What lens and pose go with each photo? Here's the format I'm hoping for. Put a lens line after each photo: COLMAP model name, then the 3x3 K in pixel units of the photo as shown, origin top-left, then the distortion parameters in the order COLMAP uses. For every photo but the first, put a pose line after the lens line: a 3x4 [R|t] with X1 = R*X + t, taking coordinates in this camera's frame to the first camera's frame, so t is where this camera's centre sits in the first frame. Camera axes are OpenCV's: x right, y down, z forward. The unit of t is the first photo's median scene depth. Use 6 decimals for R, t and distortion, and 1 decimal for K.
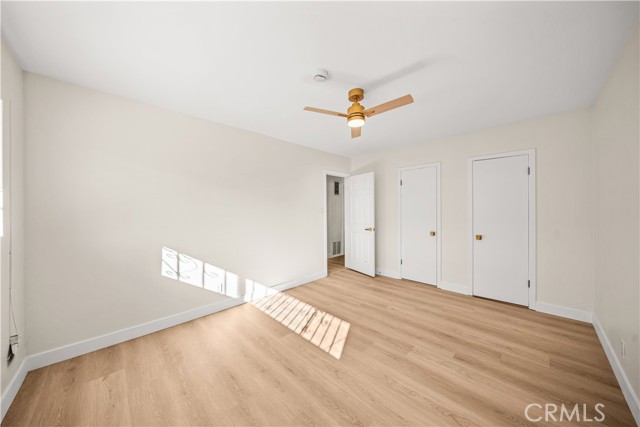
lens RADIAL K [[220.3, 0, 318.4], [0, 220.3, 210.2], [0, 0, 1]] dist [-0.004285, 0.000064]
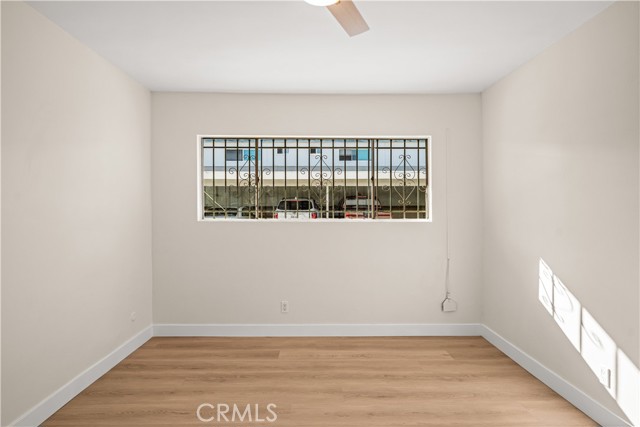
lens RADIAL K [[377.1, 0, 318.8], [0, 377.1, 208.8], [0, 0, 1]] dist [0.009874, 0.000446]
pose [[-0.700676, 0.005339, -0.713460, 0.597867], [0.004716, 0.999985, 0.002853, 0.007847], [0.713464, -0.001366, -0.700690, 1.316506]]
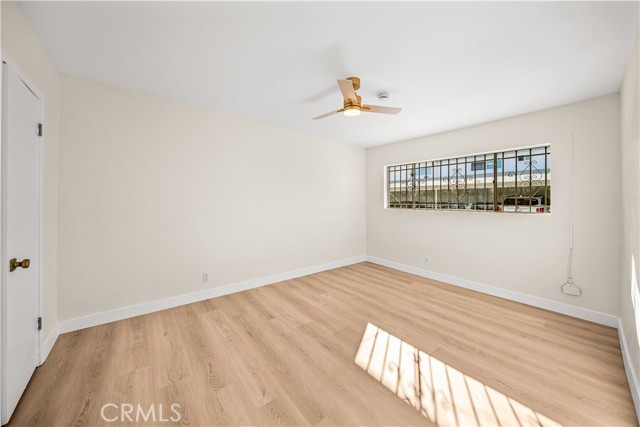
lens RADIAL K [[220.3, 0, 315.0], [0, 220.3, 213.2], [0, 0, 1]] dist [-0.004285, 0.000064]
pose [[-0.993300, -0.011914, 0.114949, 0.201269], [-0.006497, 0.998856, 0.047380, 0.013198], [-0.115382, 0.046315, -0.992241, 1.747569]]
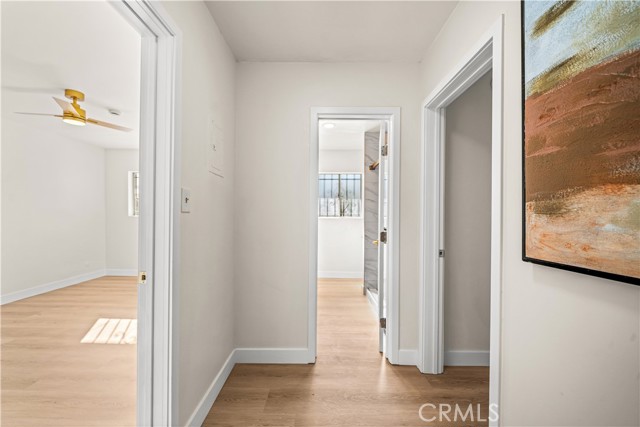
lens RADIAL K [[241.7, 0, 315.0], [0, 241.7, 217.5], [0, 0, 1]] dist [0.001573, -0.000137]
pose [[-0.695776, 0.006207, -0.718232, 0.184851], [-0.005964, 0.999878, 0.014419, 0.025360], [0.718234, 0.014316, -0.695654, 2.341321]]
